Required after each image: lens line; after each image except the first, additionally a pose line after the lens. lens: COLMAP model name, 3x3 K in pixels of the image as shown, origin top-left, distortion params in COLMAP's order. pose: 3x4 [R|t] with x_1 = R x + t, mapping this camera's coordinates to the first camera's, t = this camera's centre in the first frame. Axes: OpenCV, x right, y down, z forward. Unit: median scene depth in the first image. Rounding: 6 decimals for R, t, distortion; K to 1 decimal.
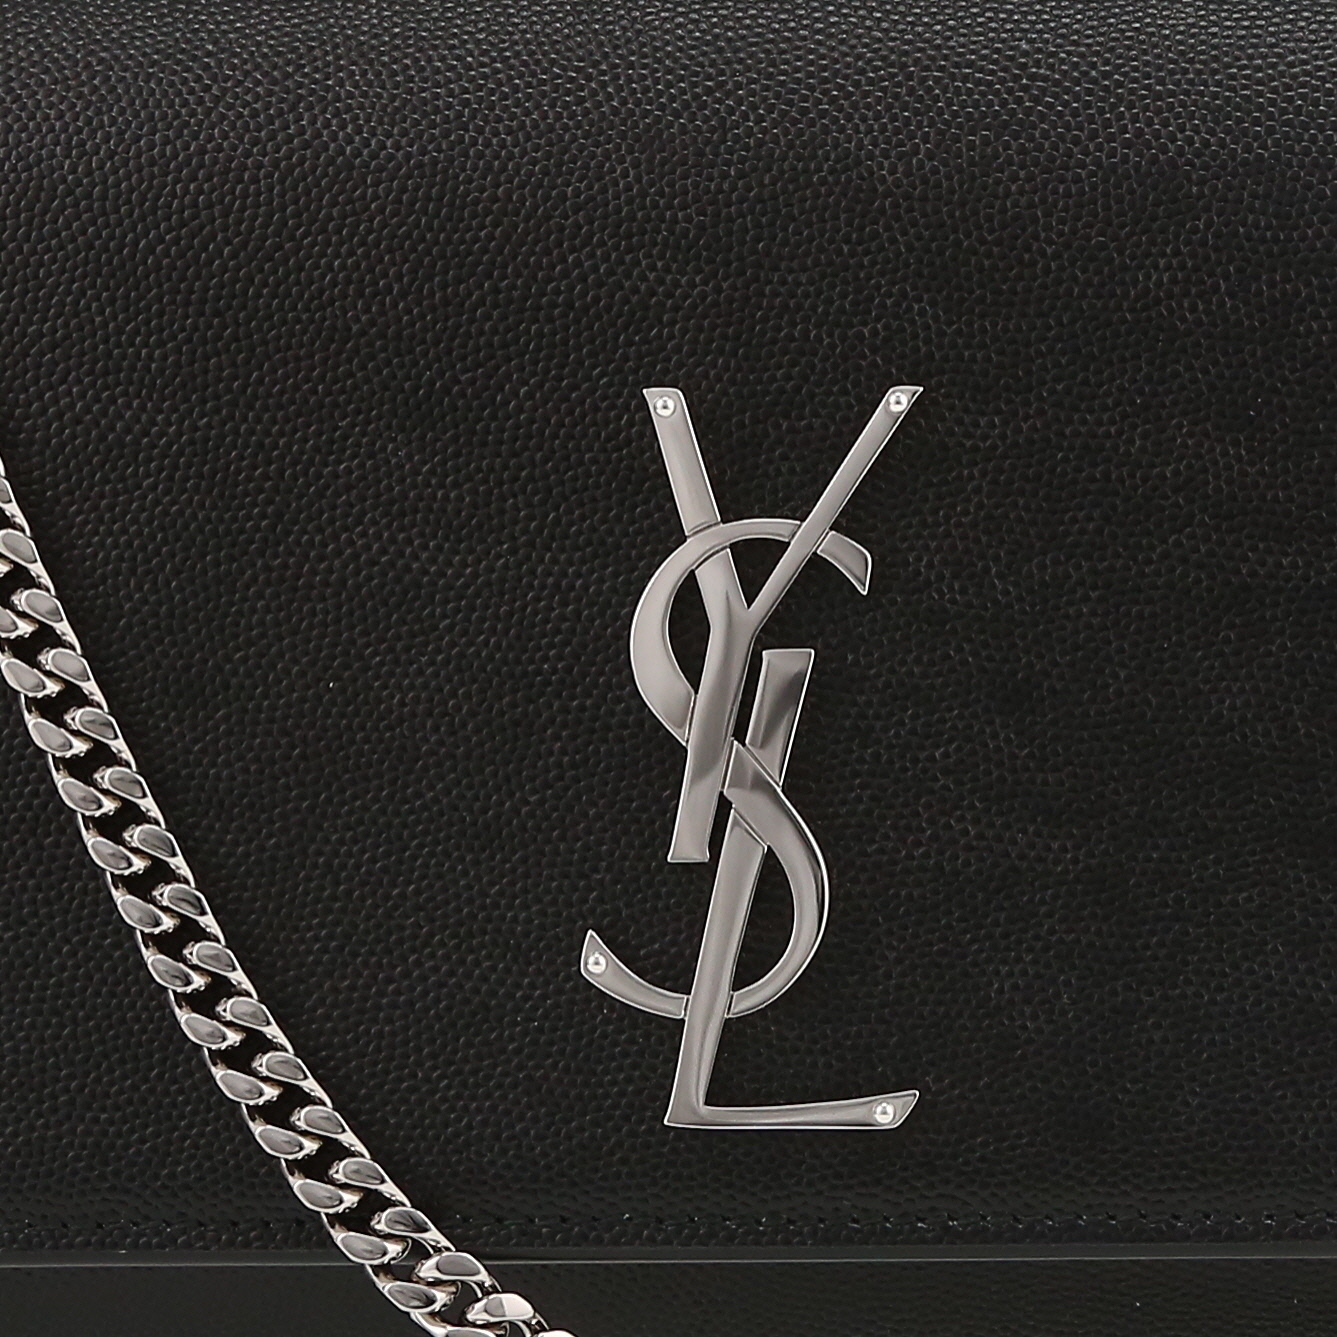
lens RADIAL K [[6548.7, 0, 666.8], [0, 6548.7, 668.7], [0, 0, 1]] dist [-0.261651, 0.000000]
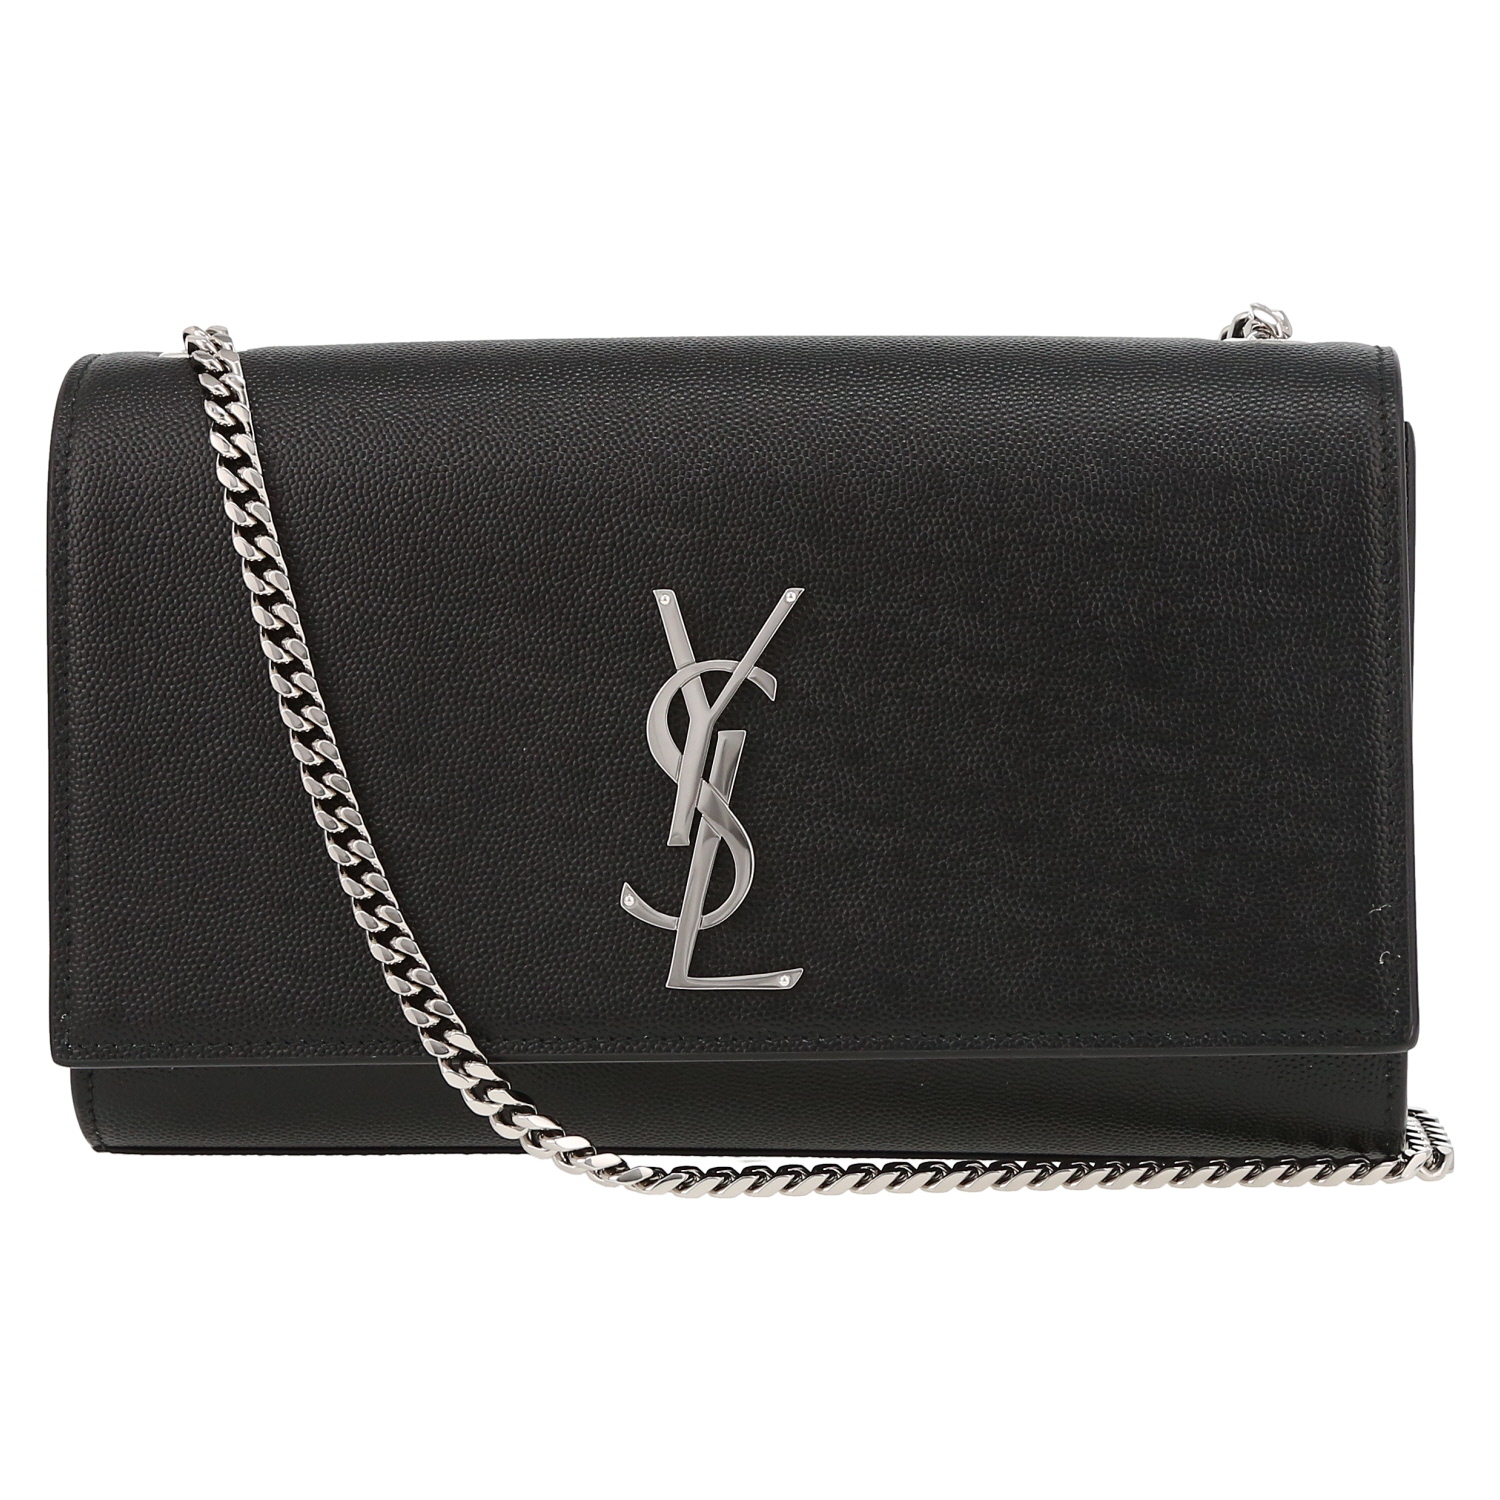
lens RADIAL K [[7347.1, 0, 751.2], [0, 7347.1, 750.5], [0, 0, 1]] dist [-0.261651, 0.000000]
pose [[0.999845, -0.003079, 0.017316, -0.012085], [0.002962, 0.999973, 0.006769, -0.011386], [-0.017336, -0.006717, 0.999827, -1.078779]]
